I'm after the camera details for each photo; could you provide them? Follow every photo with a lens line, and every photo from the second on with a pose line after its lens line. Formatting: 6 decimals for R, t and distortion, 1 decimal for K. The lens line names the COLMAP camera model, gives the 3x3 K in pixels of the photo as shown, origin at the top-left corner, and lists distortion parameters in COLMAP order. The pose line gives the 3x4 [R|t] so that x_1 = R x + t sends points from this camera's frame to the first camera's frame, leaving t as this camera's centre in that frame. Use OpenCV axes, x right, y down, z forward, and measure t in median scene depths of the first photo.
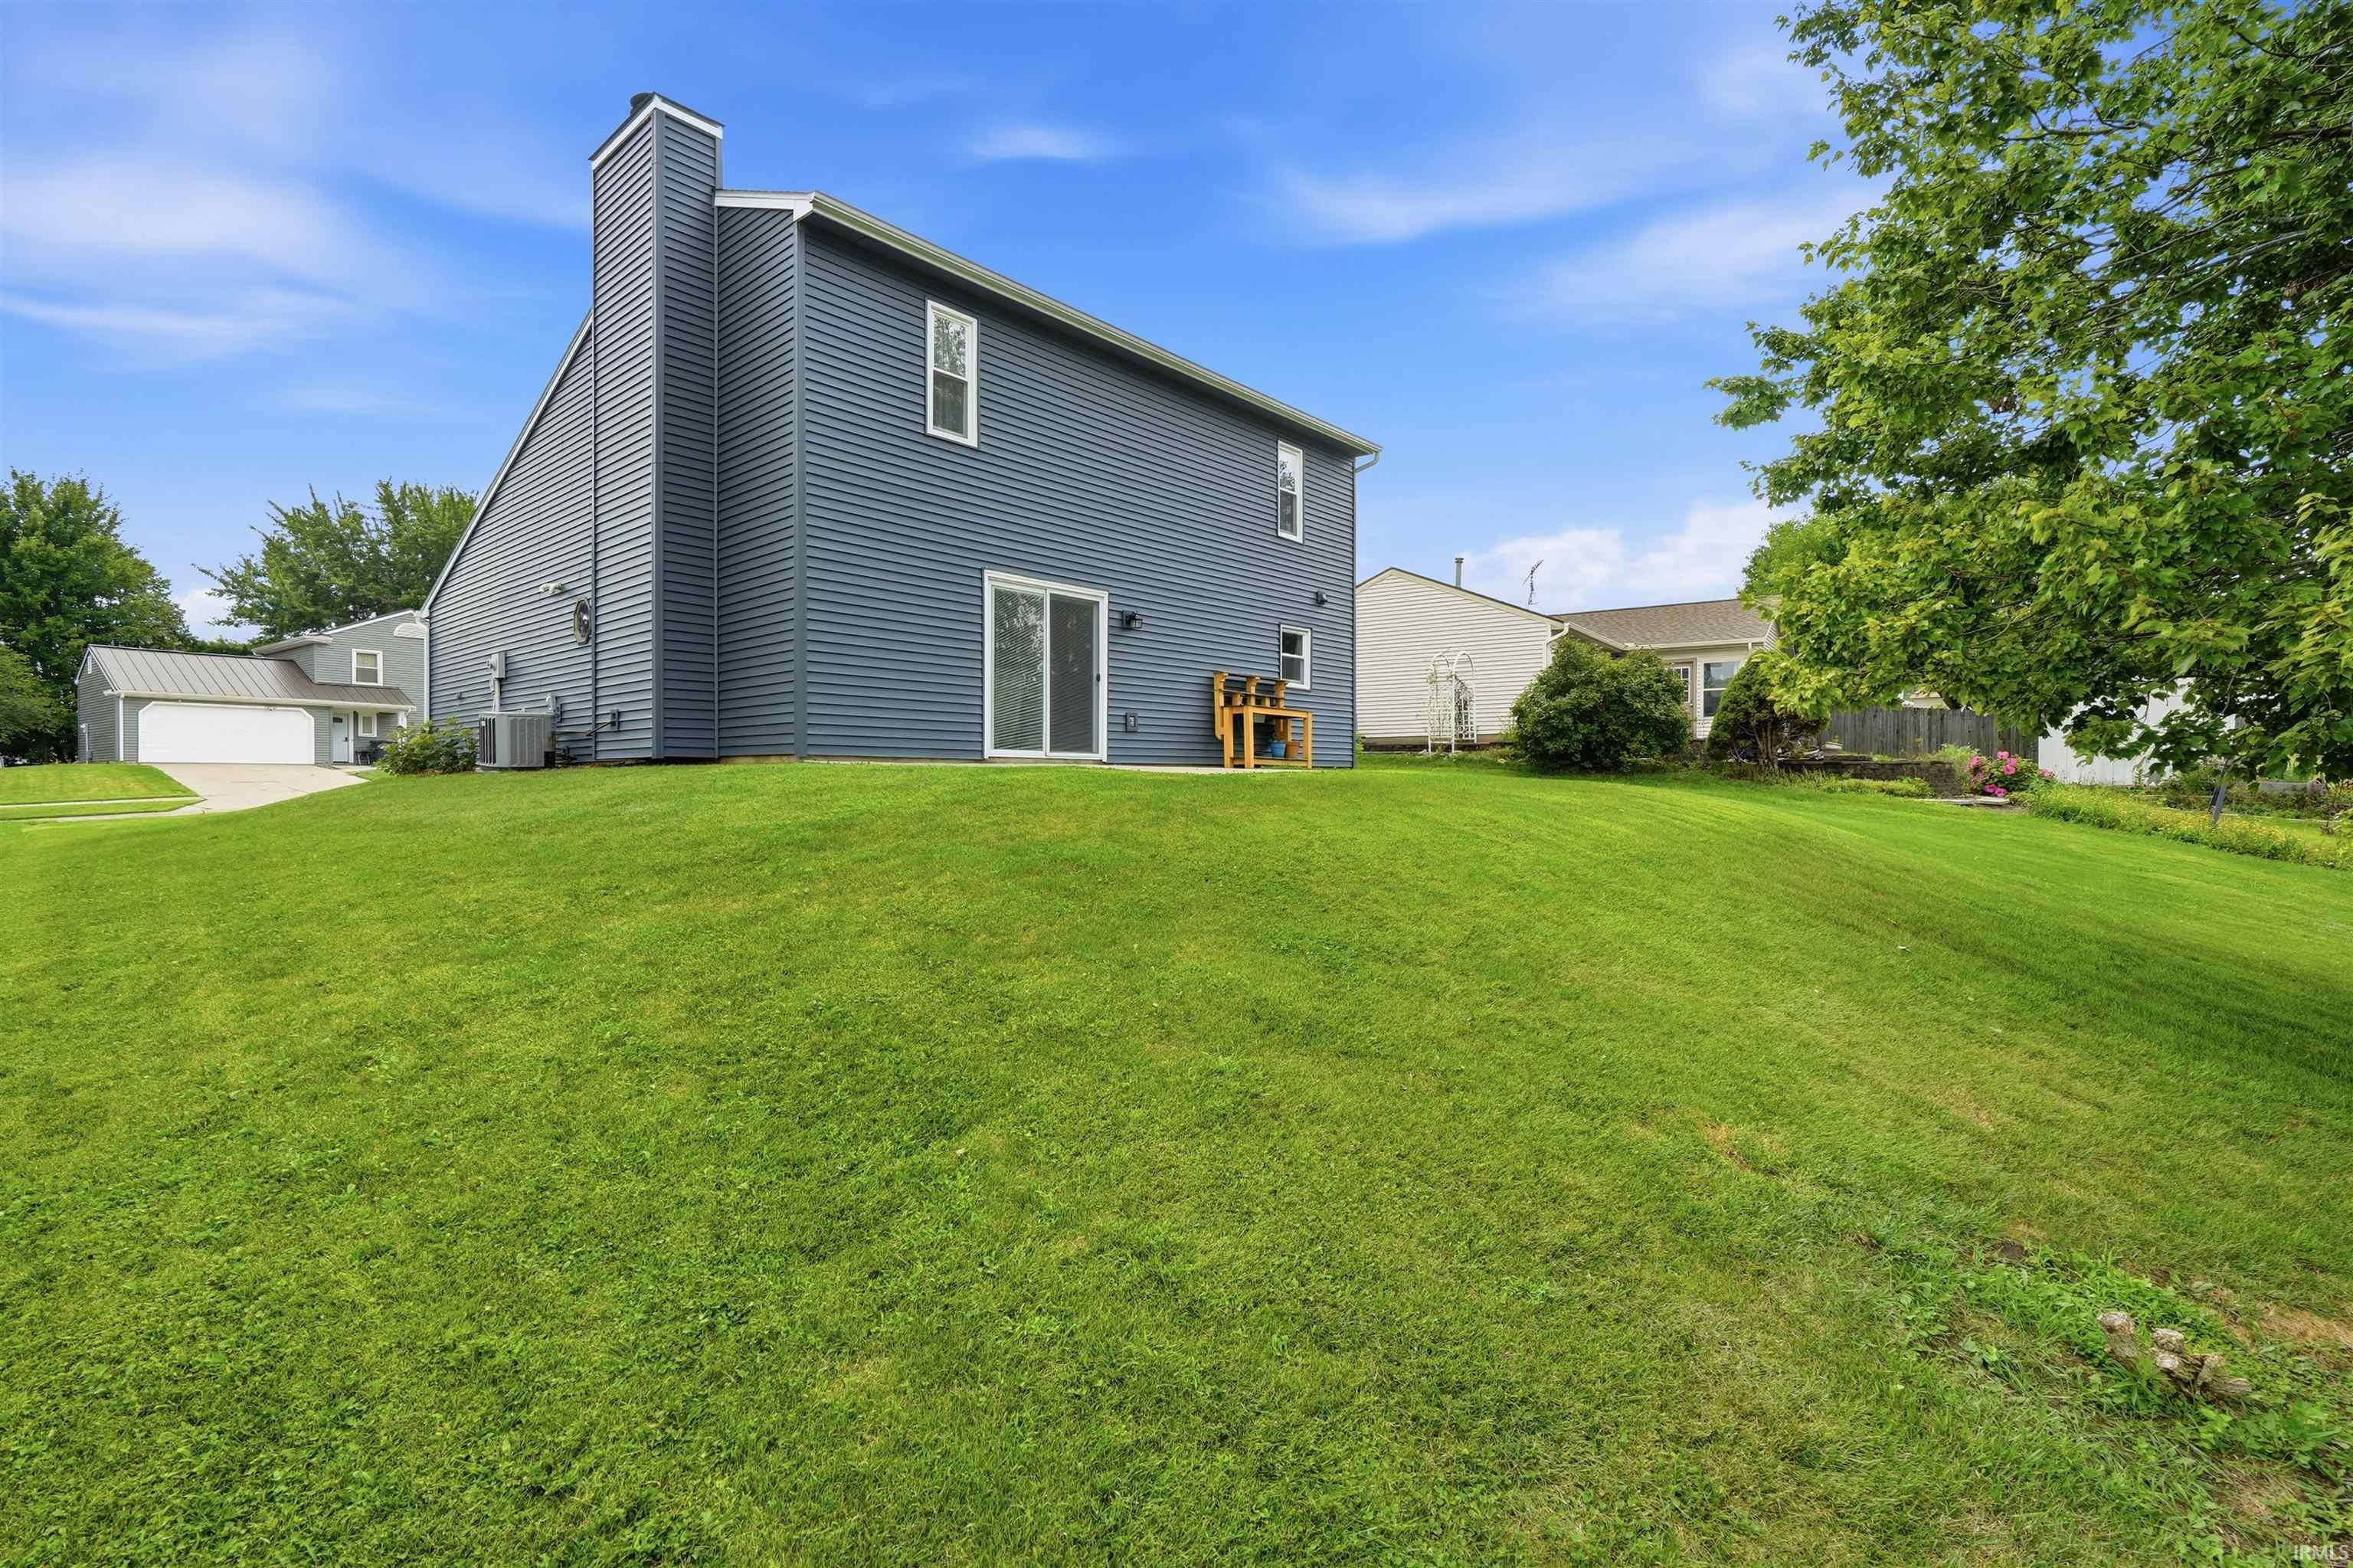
lens RADIAL K [[1061.4, 0, 1181.7], [0, 1061.4, 781.8], [0, 0, 1]] dist [0.000977, 0.000551]
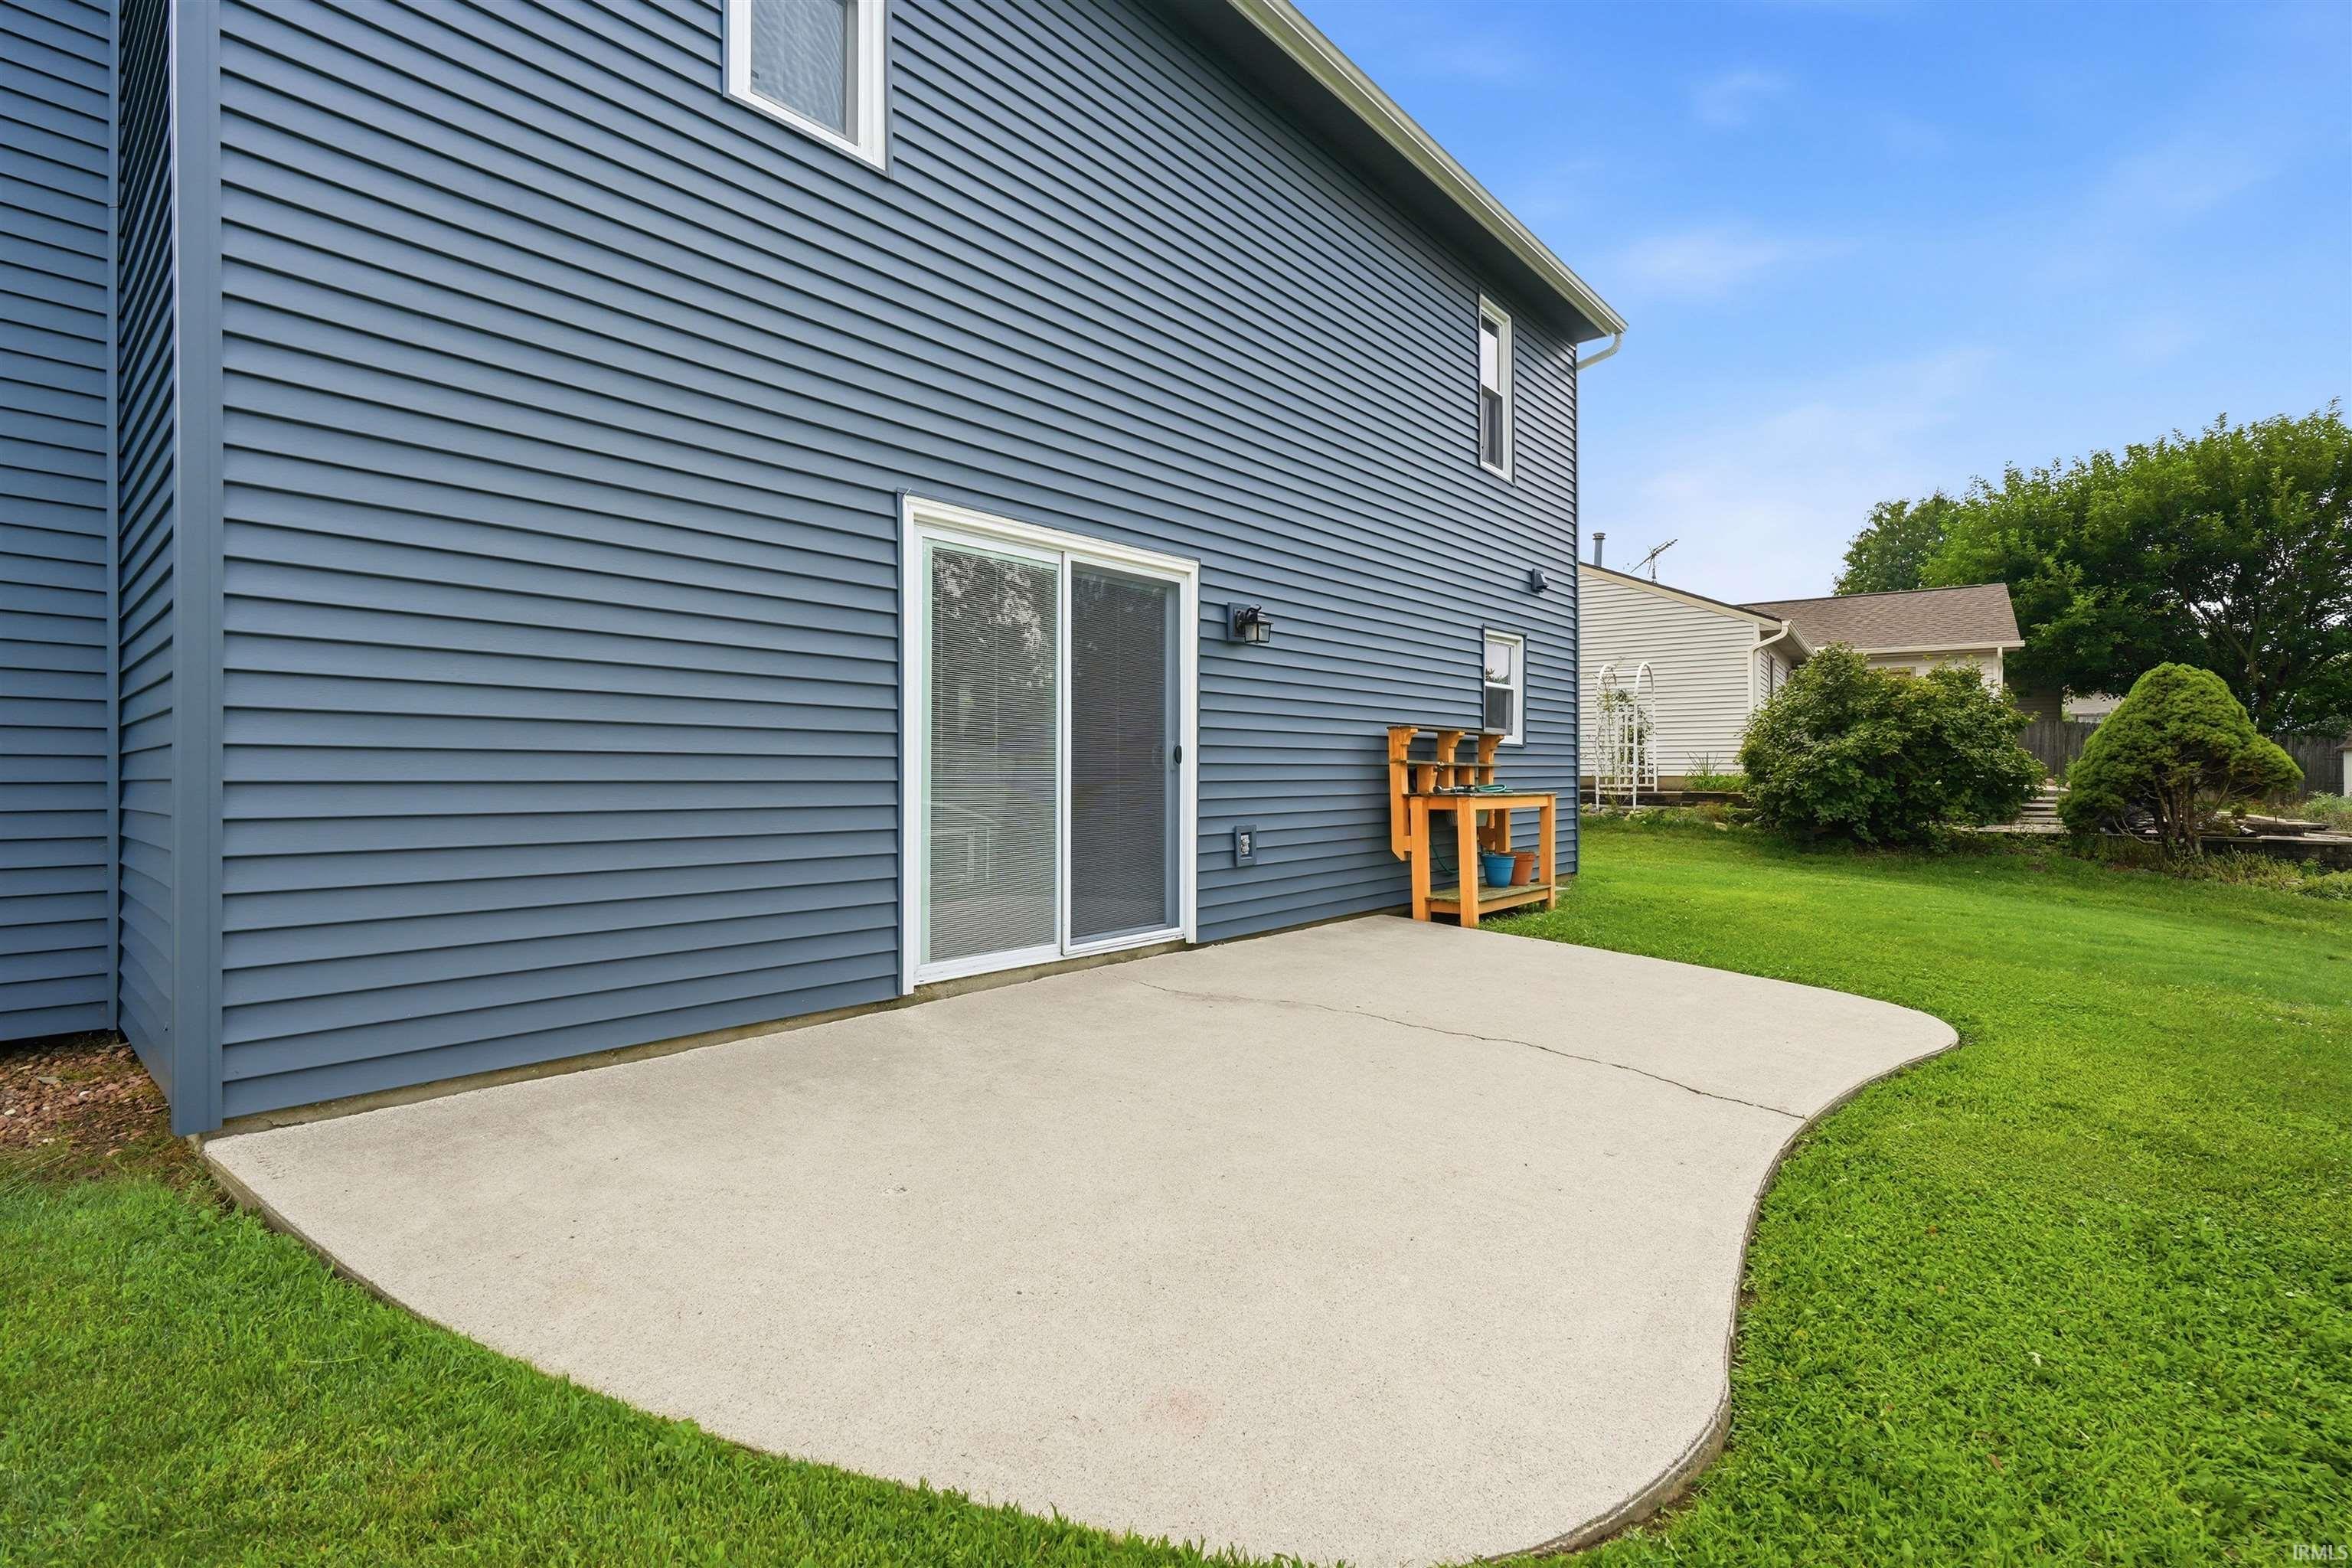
lens RADIAL K [[1060.9, 0, 1175.9], [0, 1060.9, 772.3], [0, 0, 1]] dist [0.000977, 0.000551]
pose [[0.999998, 0.000256, 0.001884, -0.071757], [-0.000252, 0.999998, -0.001812, -0.080450], [-0.001885, 0.001811, 0.999997, 0.497982]]
